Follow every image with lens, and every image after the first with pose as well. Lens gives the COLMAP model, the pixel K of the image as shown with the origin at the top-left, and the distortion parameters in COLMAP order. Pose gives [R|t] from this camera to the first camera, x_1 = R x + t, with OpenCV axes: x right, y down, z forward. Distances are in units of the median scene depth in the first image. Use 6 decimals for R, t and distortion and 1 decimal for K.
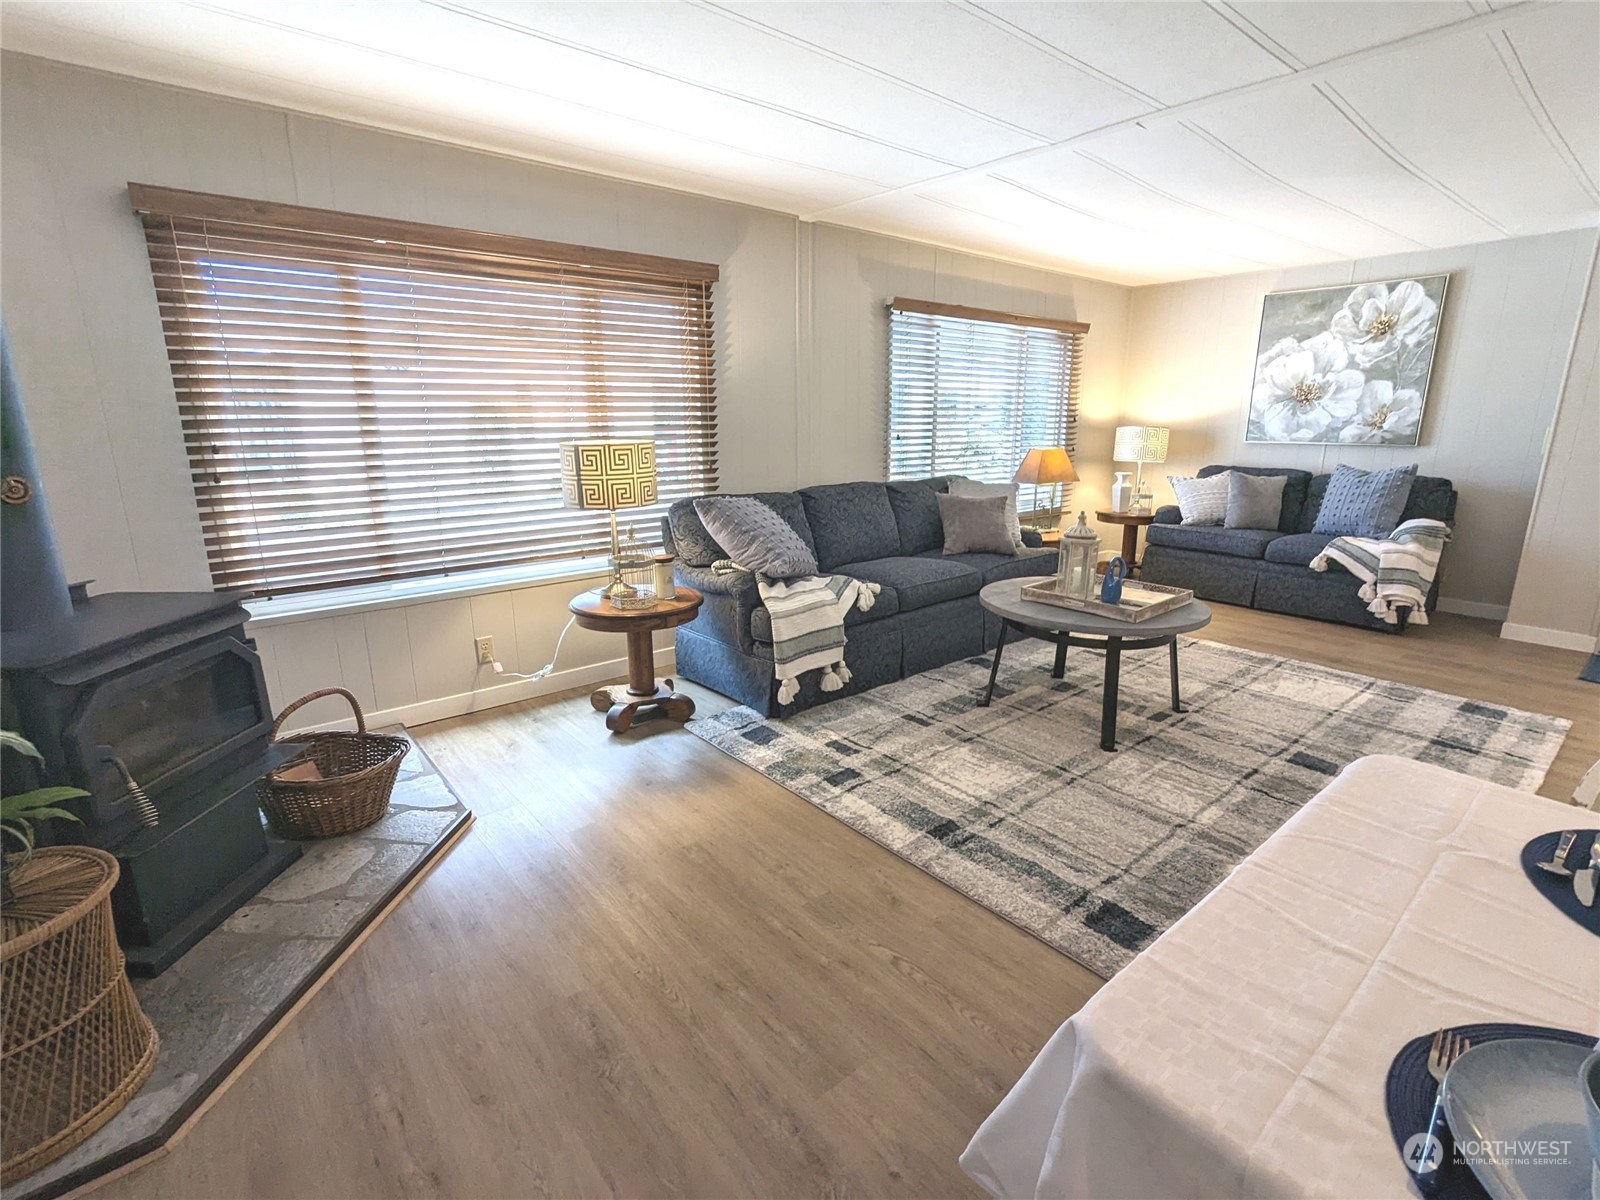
lens RADIAL K [[757.5, 0, 800.8], [0, 757.5, 605.3], [0, 0, 1]] dist [0.000810, 0.001851]
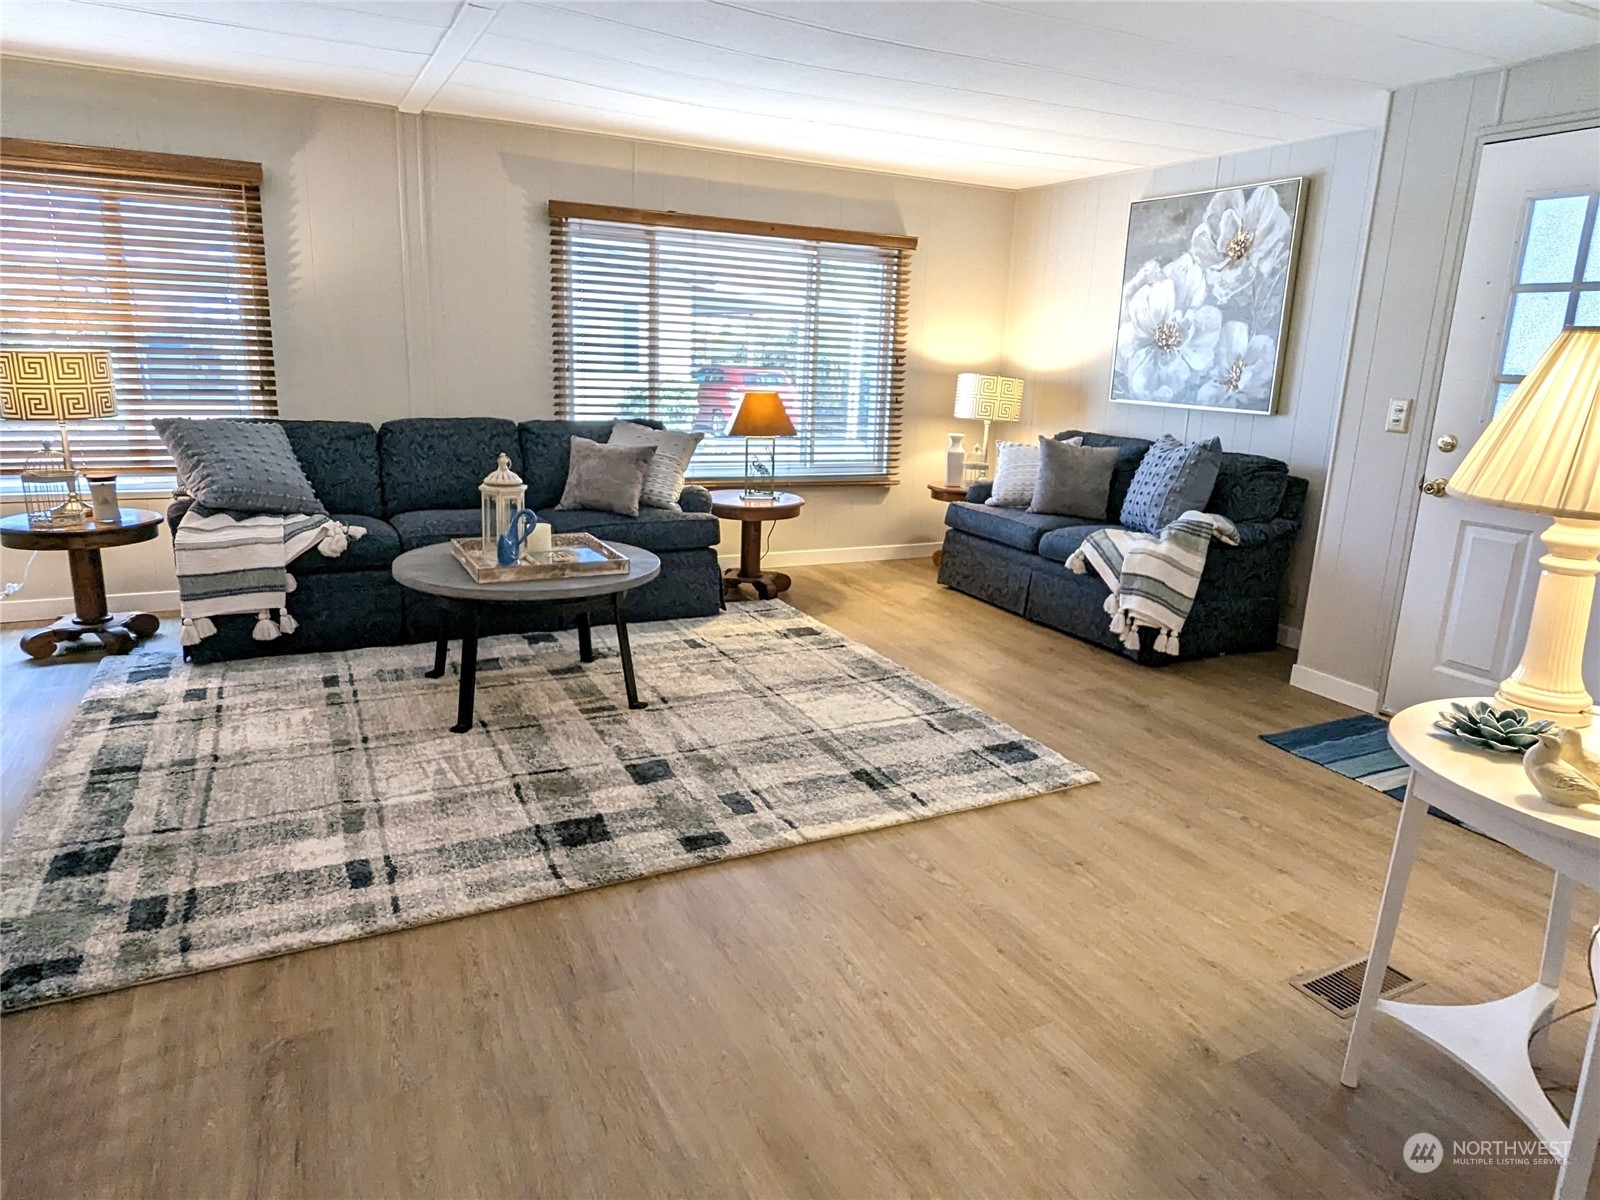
lens RADIAL K [[1009.9, 0, 799.9], [0, 1009.9, 594.5], [0, 0, 1]] dist [0.001489, -0.002904]
pose [[0.974163, 0.089696, -0.207271, 0.651073], [-0.092255, 0.995732, -0.002693, 0.003524], [0.206145, 0.021745, 0.978280, -0.024107]]
